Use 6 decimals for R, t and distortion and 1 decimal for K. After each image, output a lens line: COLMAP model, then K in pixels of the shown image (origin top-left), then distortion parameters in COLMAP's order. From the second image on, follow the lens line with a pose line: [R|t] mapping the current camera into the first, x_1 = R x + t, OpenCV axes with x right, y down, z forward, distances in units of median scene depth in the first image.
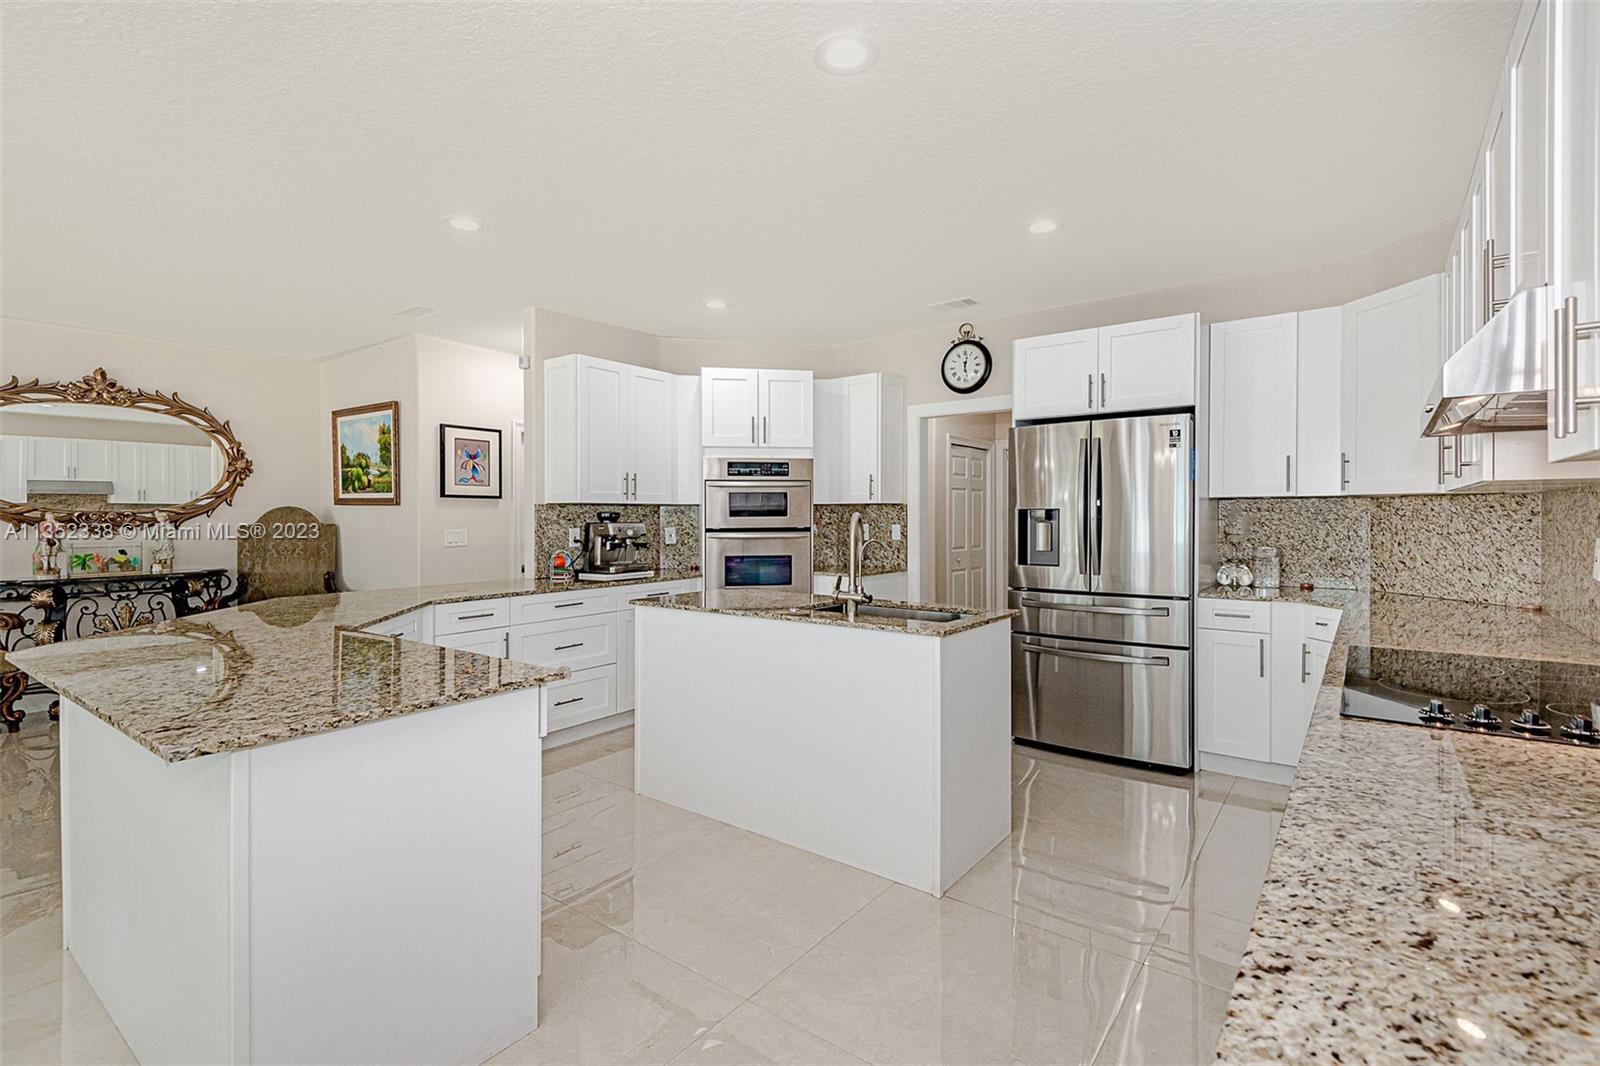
lens RADIAL K [[730.9, 0, 793.4], [0, 730.9, 522.5], [0, 0, 1]] dist [-0.004073, -0.001552]
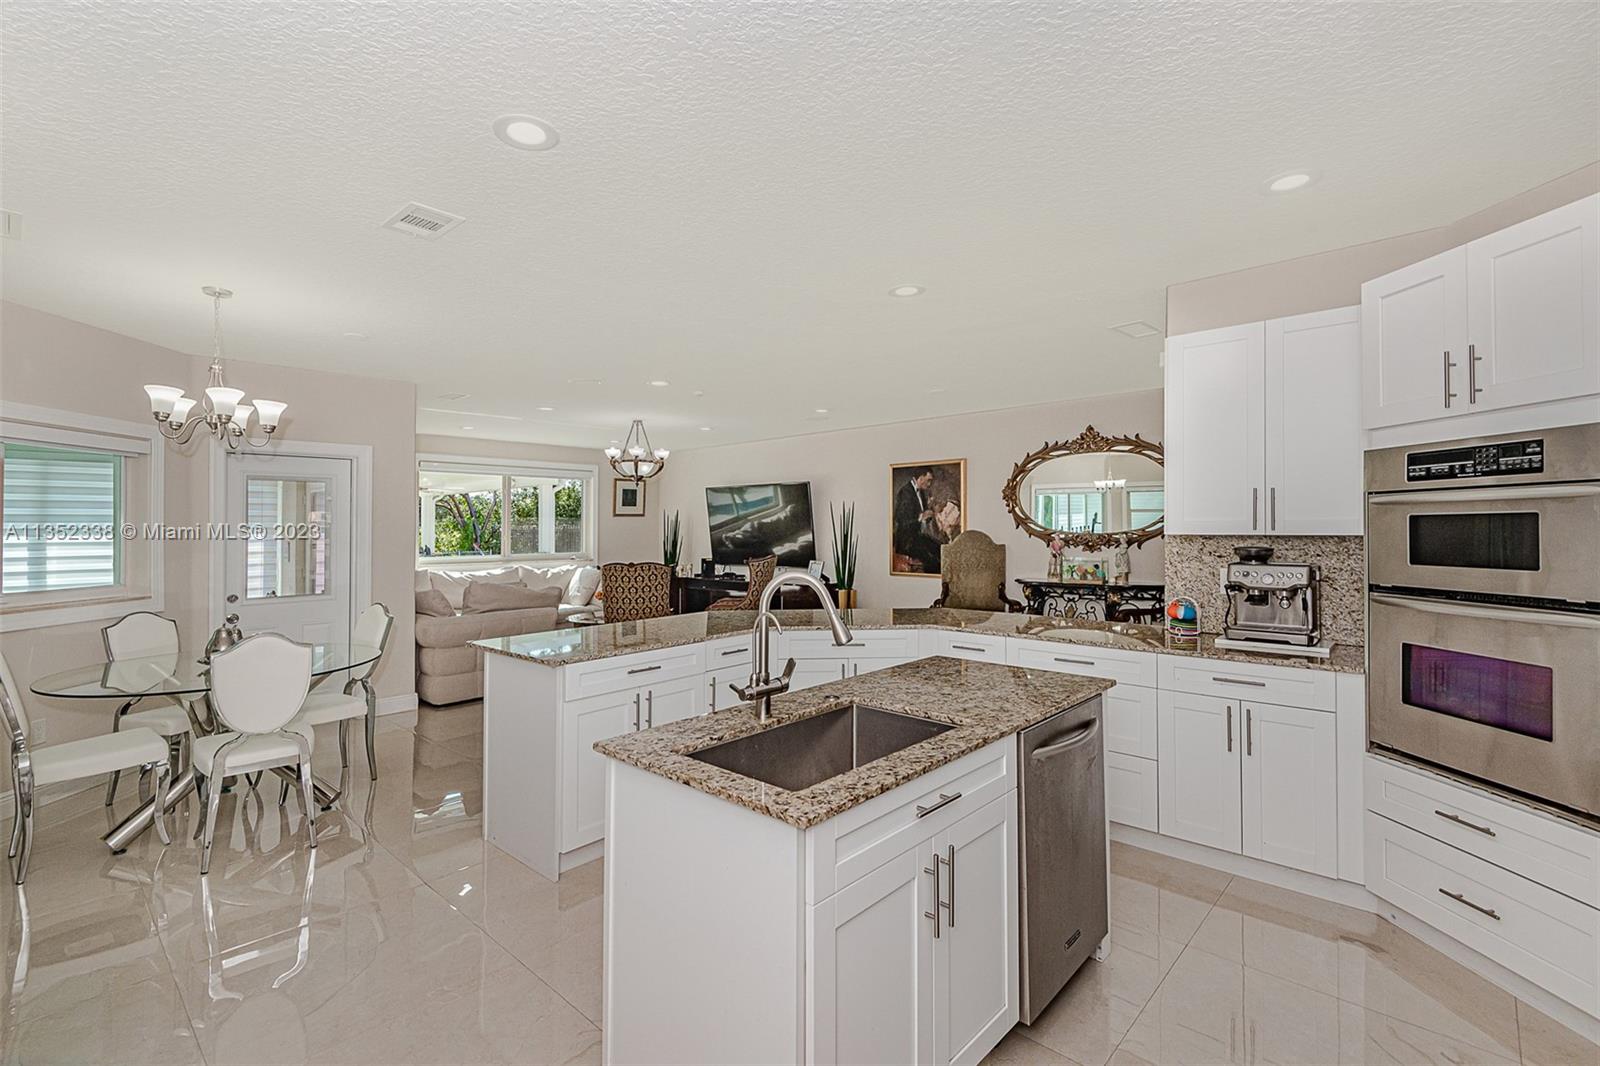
lens RADIAL K [[730.9, 0, 793.4], [0, 730.9, 522.5], [0, 0, 1]] dist [-0.004073, -0.001552]
pose [[-0.116436, -0.000146, -0.993198, 0.450162], [0.001696, 0.999999, -0.000345, -0.036876], [0.993197, -0.001724, -0.116436, 0.641355]]
